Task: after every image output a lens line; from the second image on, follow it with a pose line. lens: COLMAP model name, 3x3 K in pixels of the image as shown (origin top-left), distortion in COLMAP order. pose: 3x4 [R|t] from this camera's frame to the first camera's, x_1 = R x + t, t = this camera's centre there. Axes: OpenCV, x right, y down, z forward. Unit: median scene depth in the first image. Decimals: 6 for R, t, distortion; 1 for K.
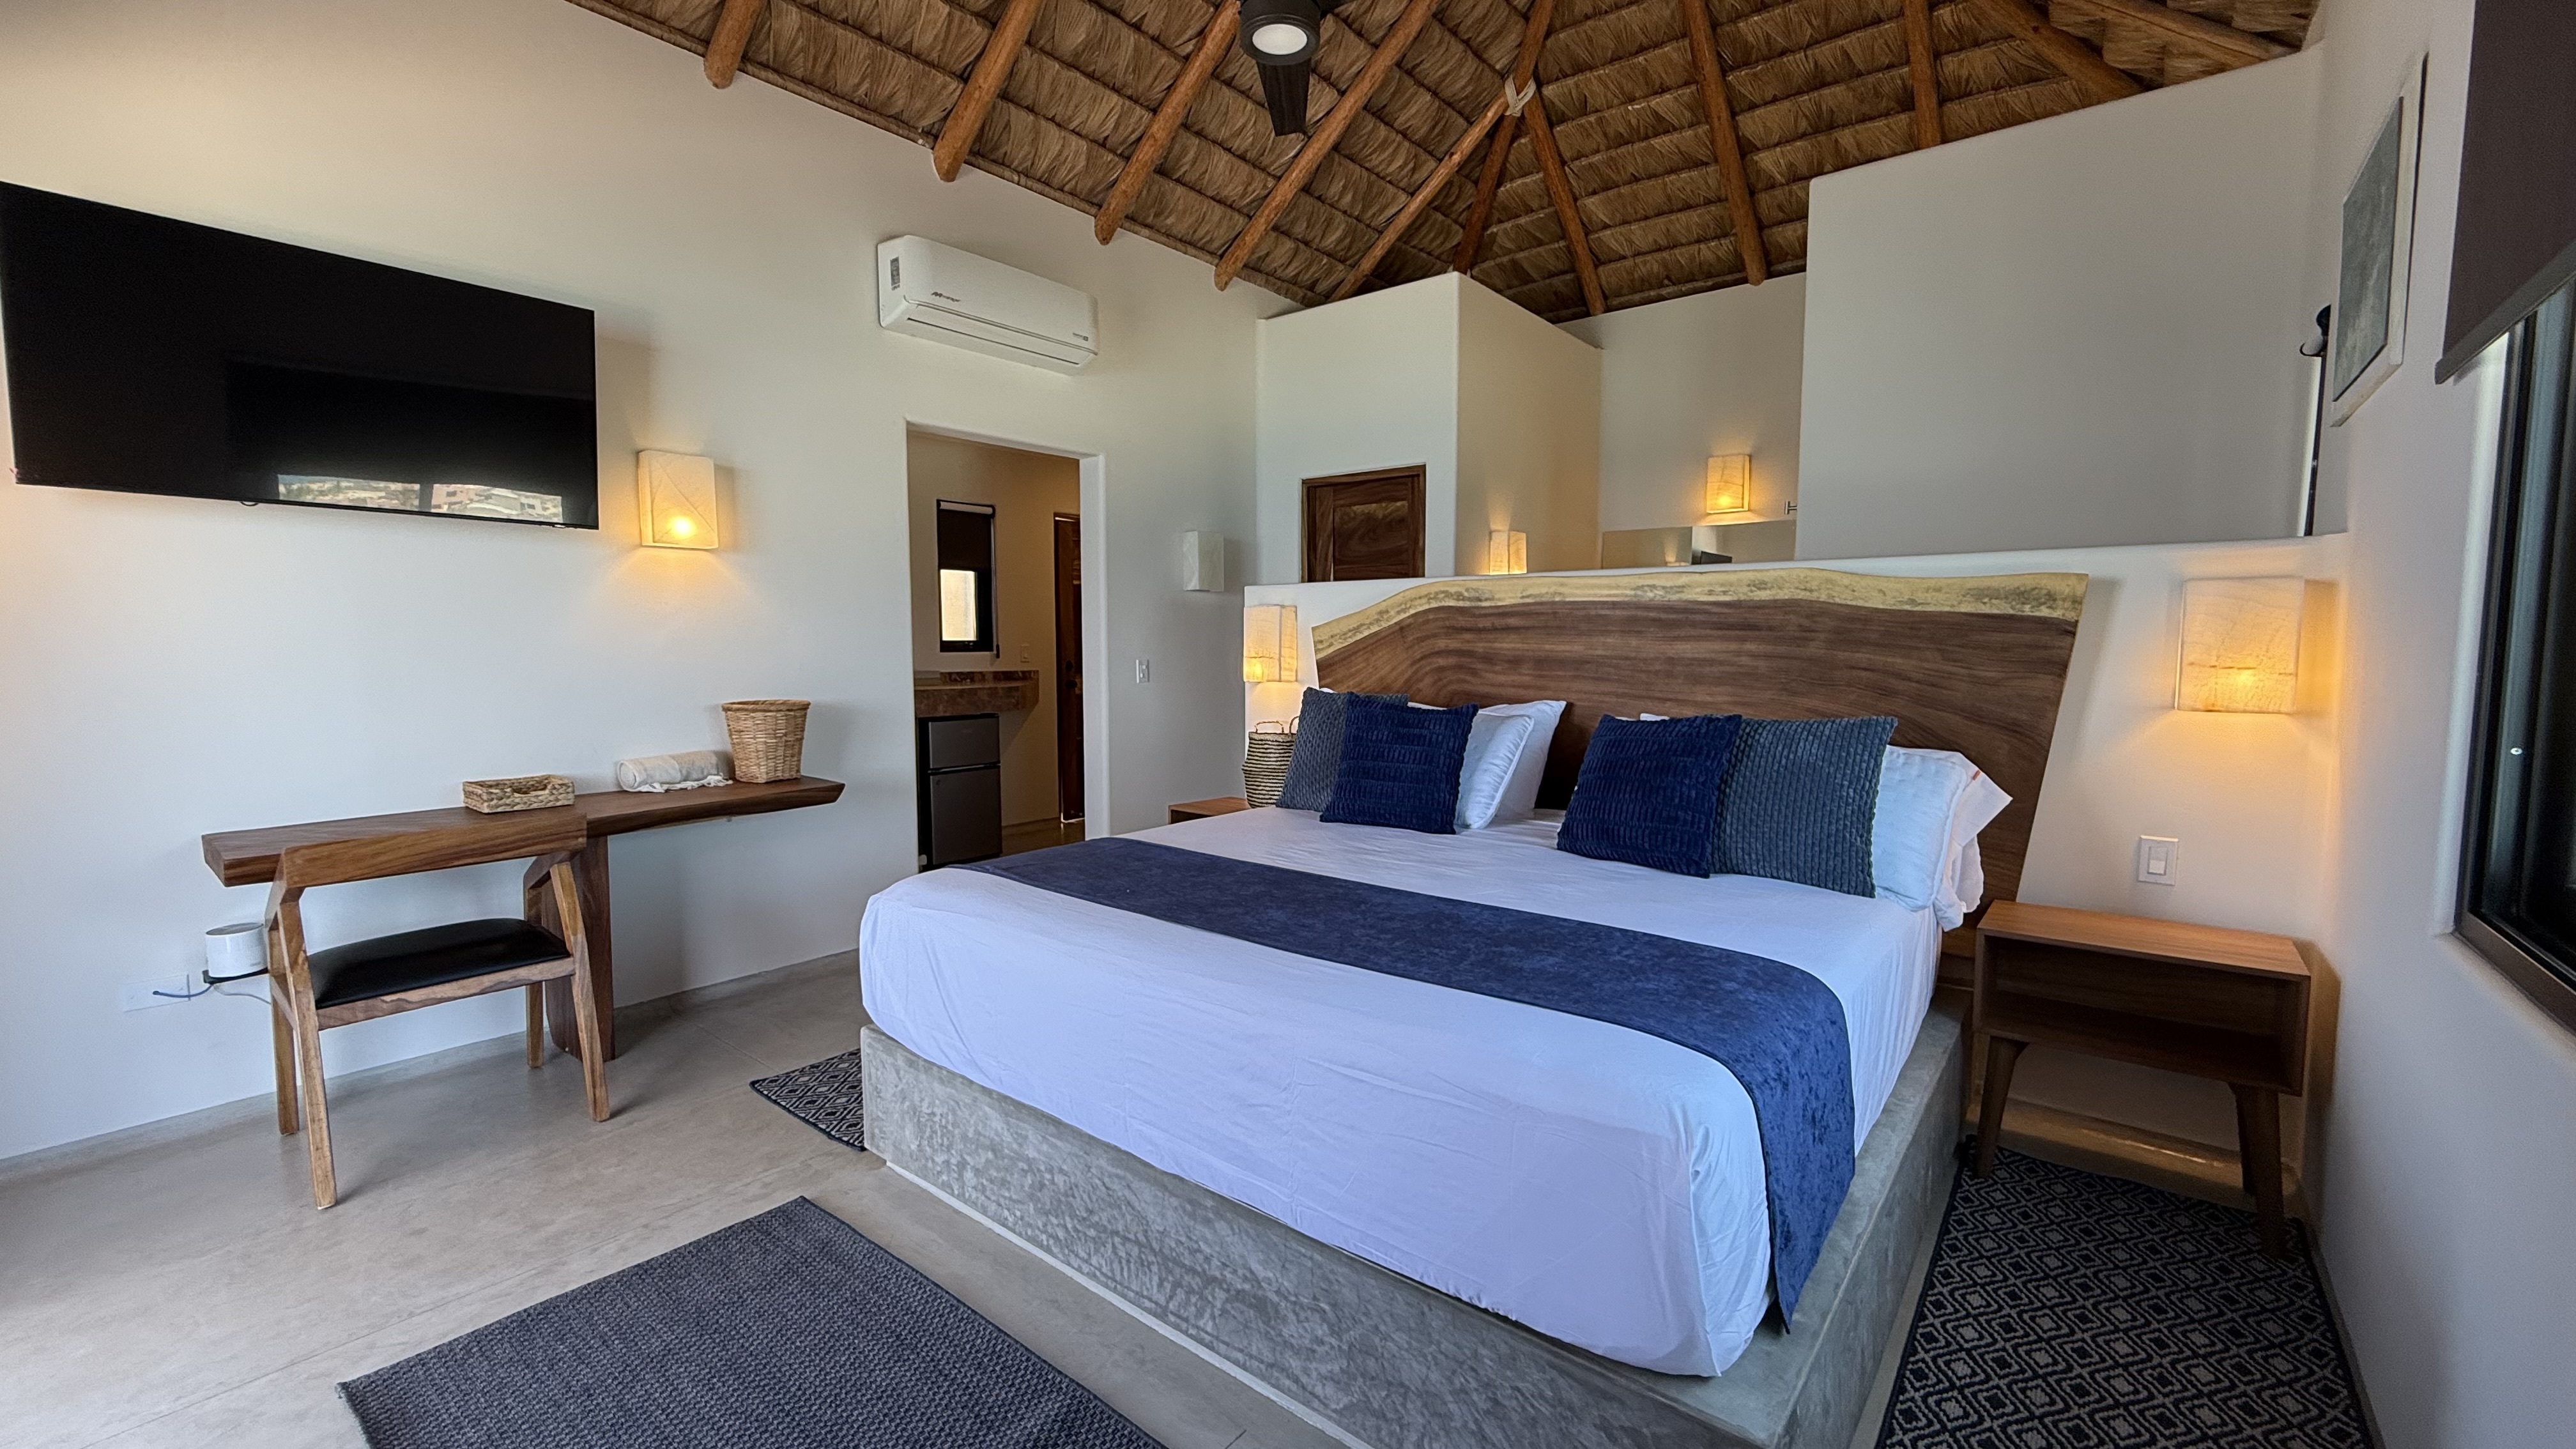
lens RADIAL K [[1029.6, 0, 1273.0], [0, 1029.6, 704.7], [0, 0, 1]] dist [-0.001103, 0.000758]
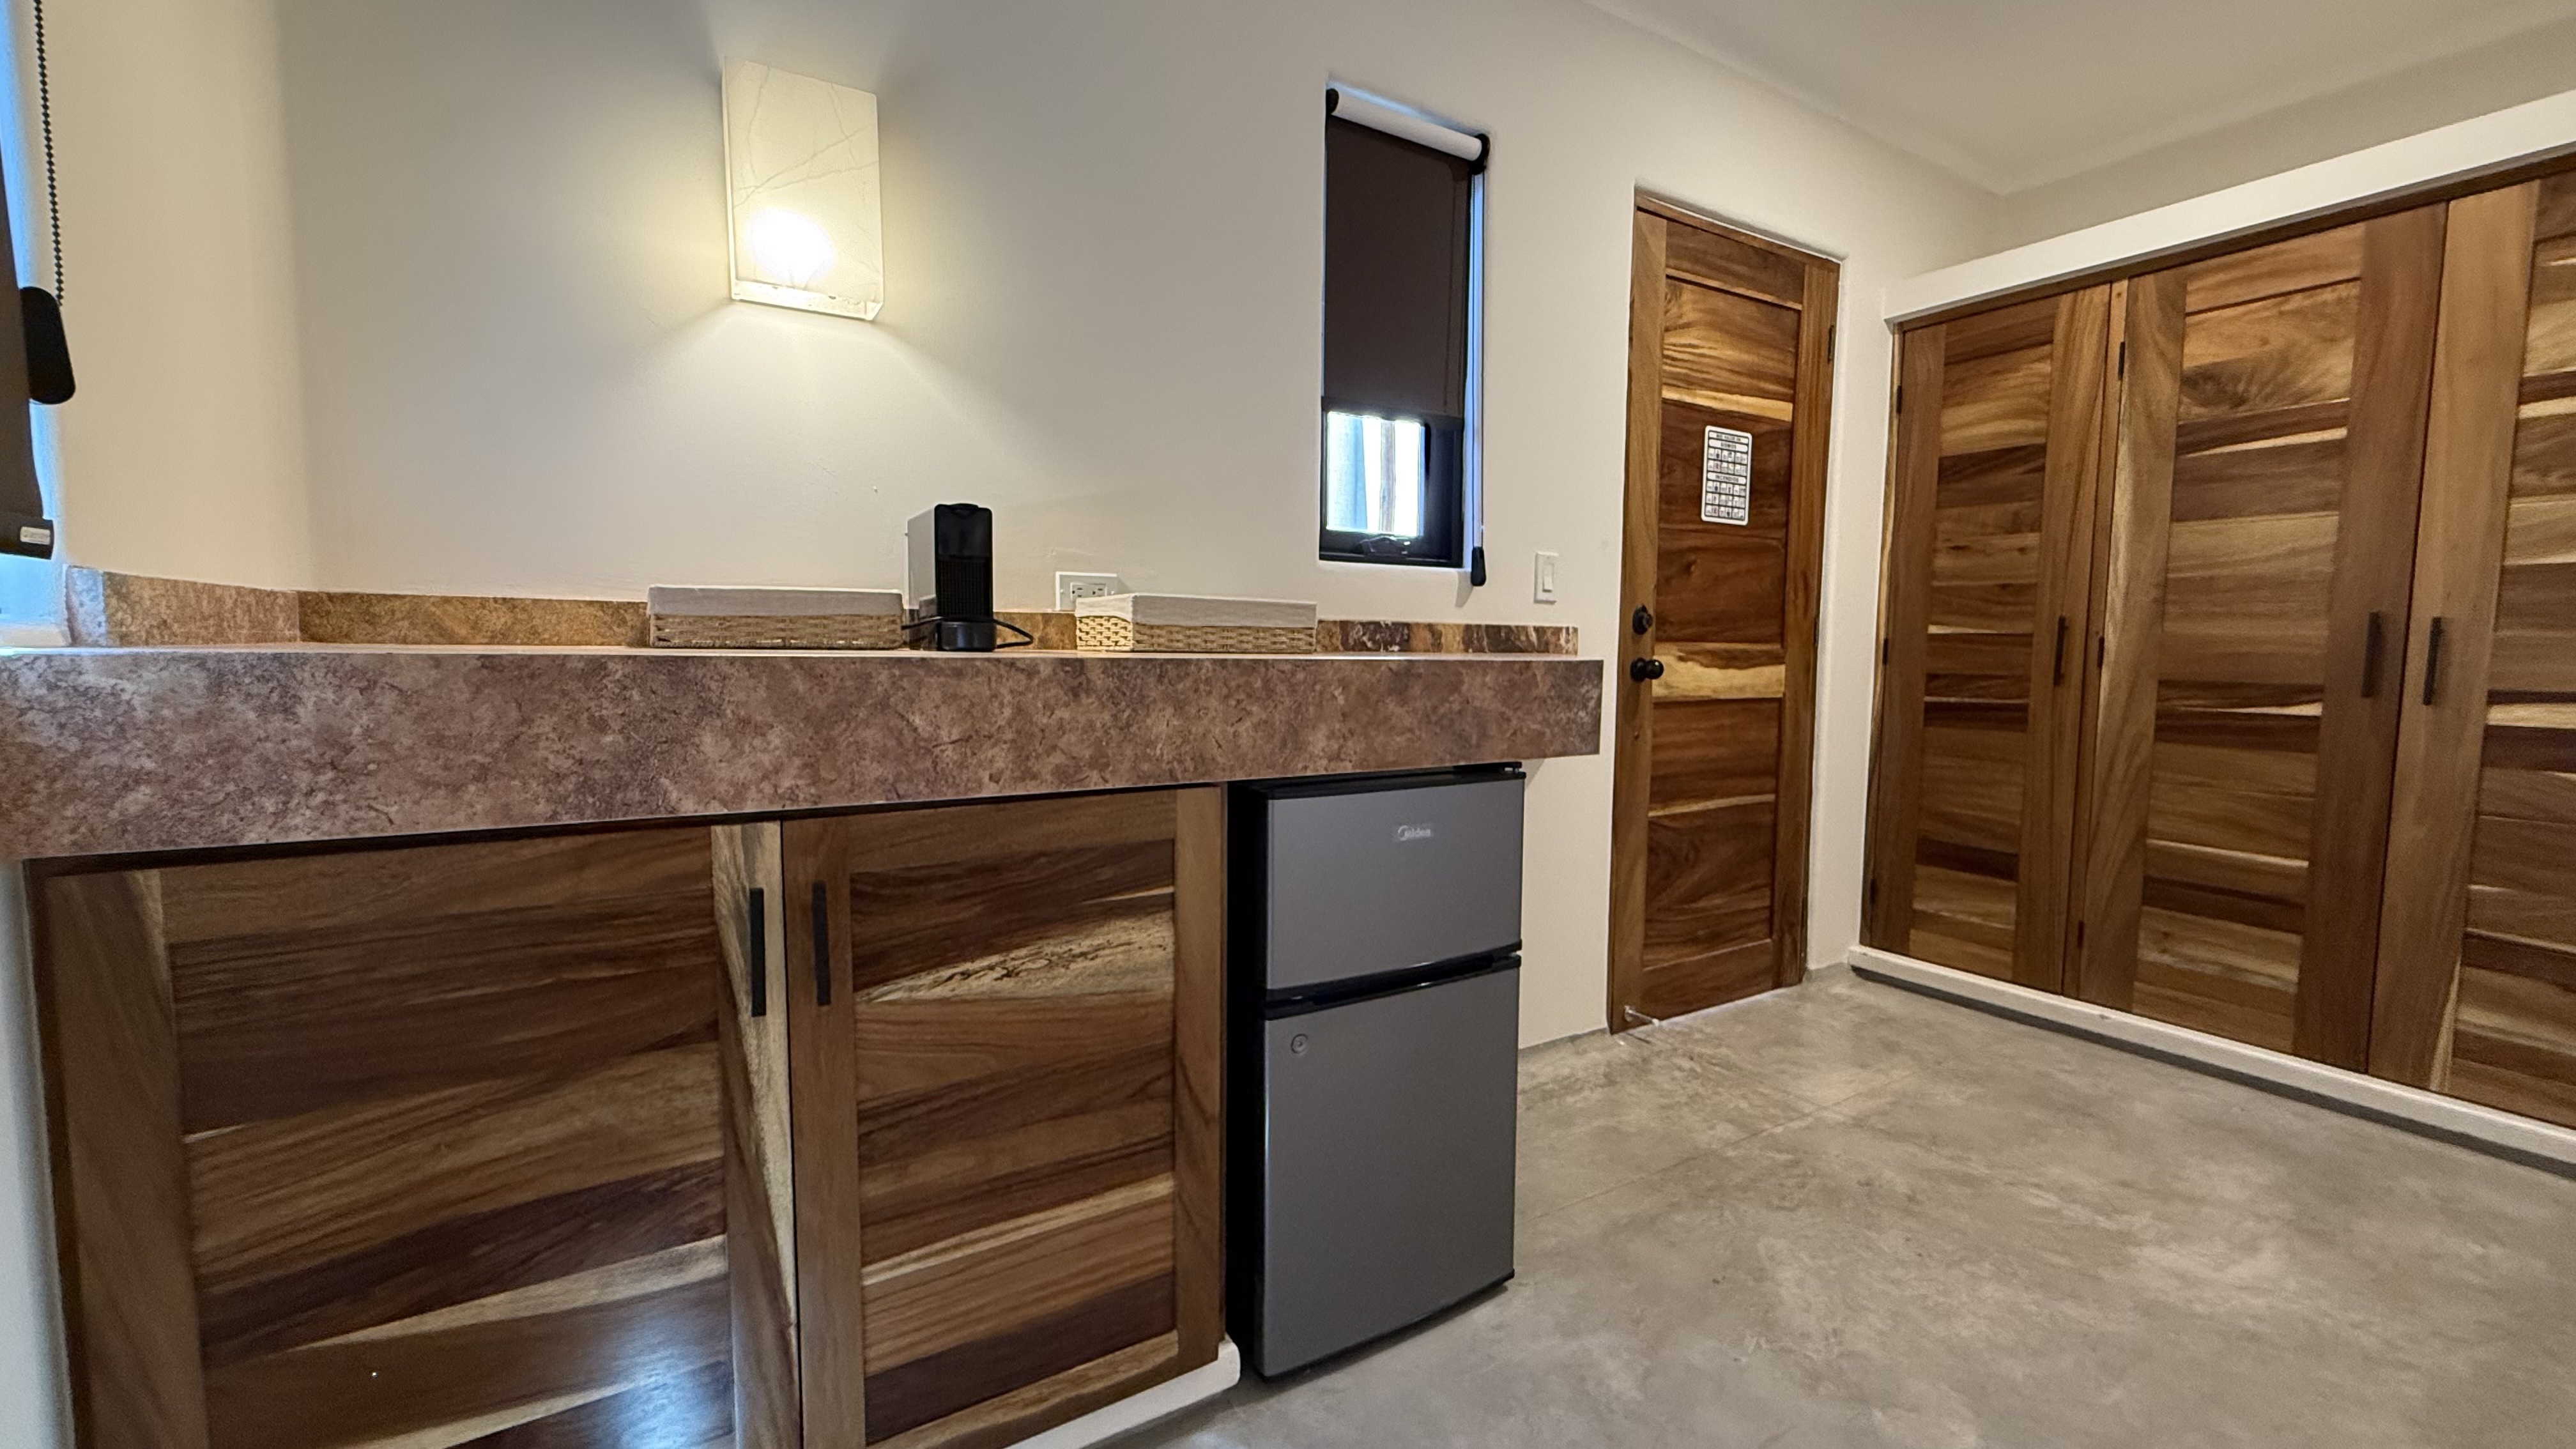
lens RADIAL K [[1029.6, 0, 1287.9], [0, 1029.6, 724.2], [0, 0, 1]] dist [-0.001103, 0.000758]
pose [[0.944571, 0.044019, -0.325342, -0.478558], [-0.036695, 0.998917, 0.028619, -0.013956], [0.326249, -0.015095, 0.945163, 1.463005]]
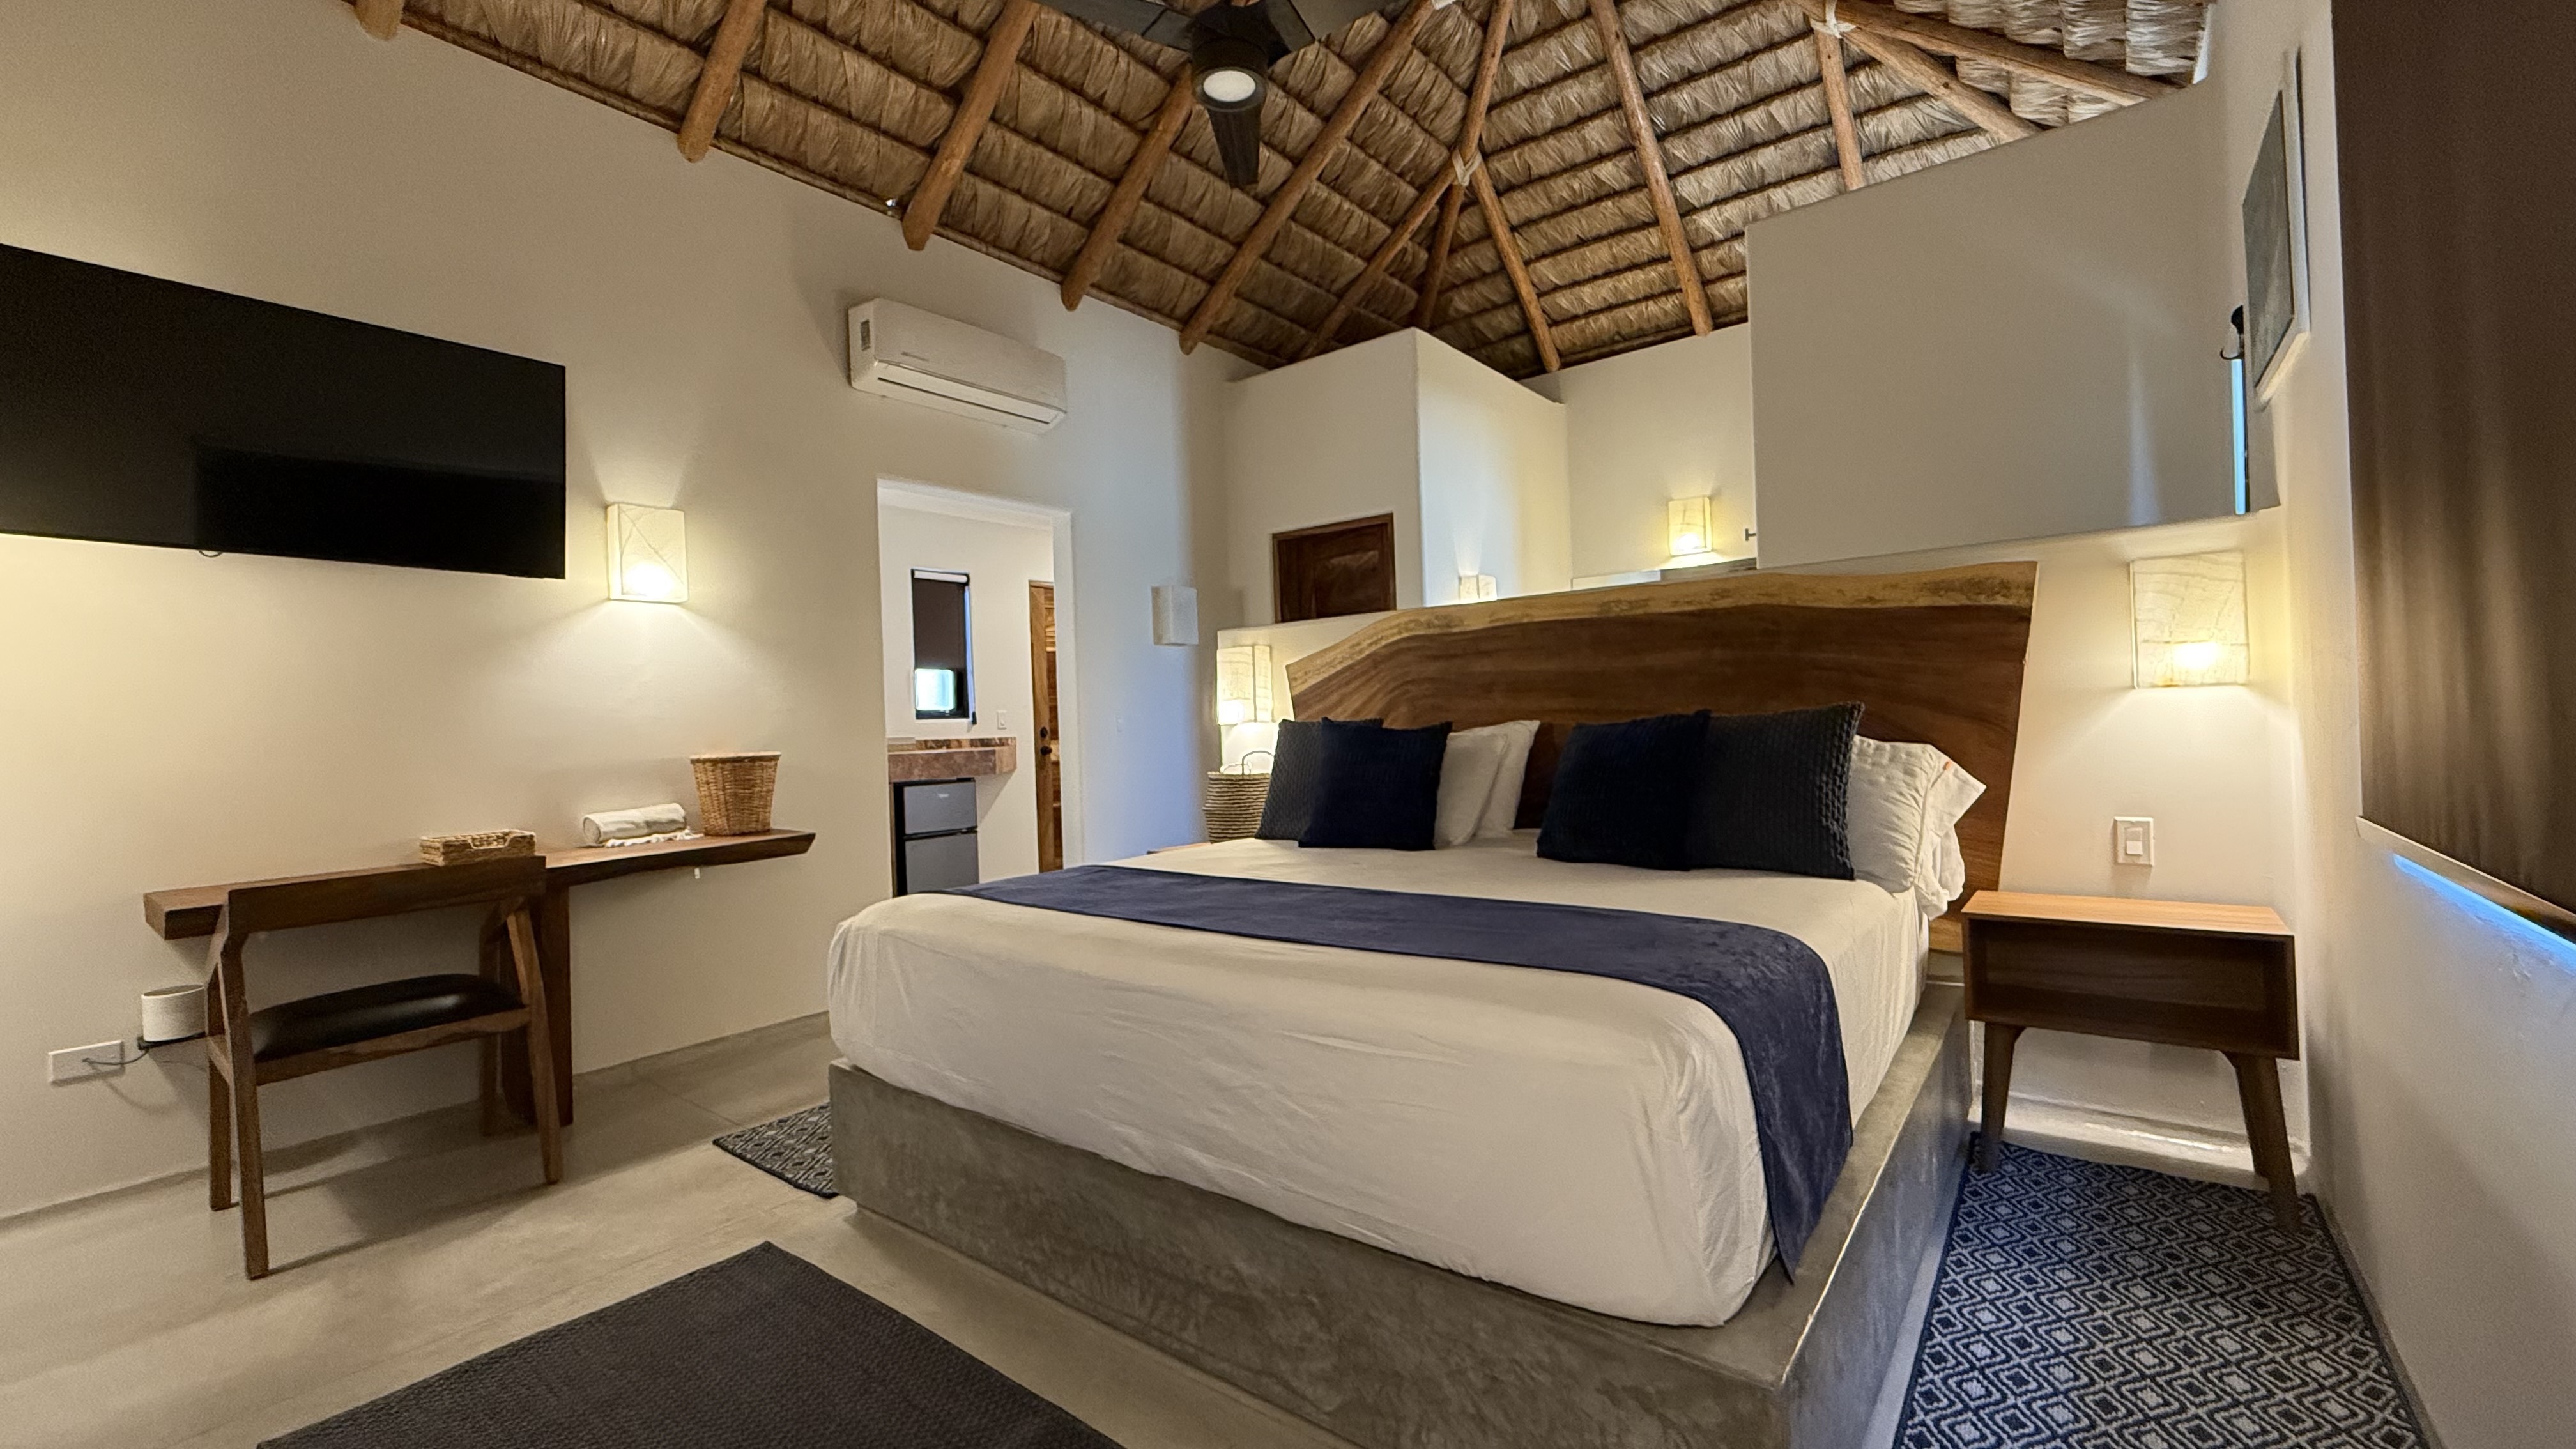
lens RADIAL K [[1029.6, 0, 1274.5], [0, 1029.6, 707.9], [0, 0, 1]] dist [-0.001103, 0.000758]
pose [[0.999206, -0.035102, 0.018826, 0.008901], [0.036485, 0.996204, -0.079037, 0.062316], [-0.015980, 0.079662, 0.996694, 0.004648]]
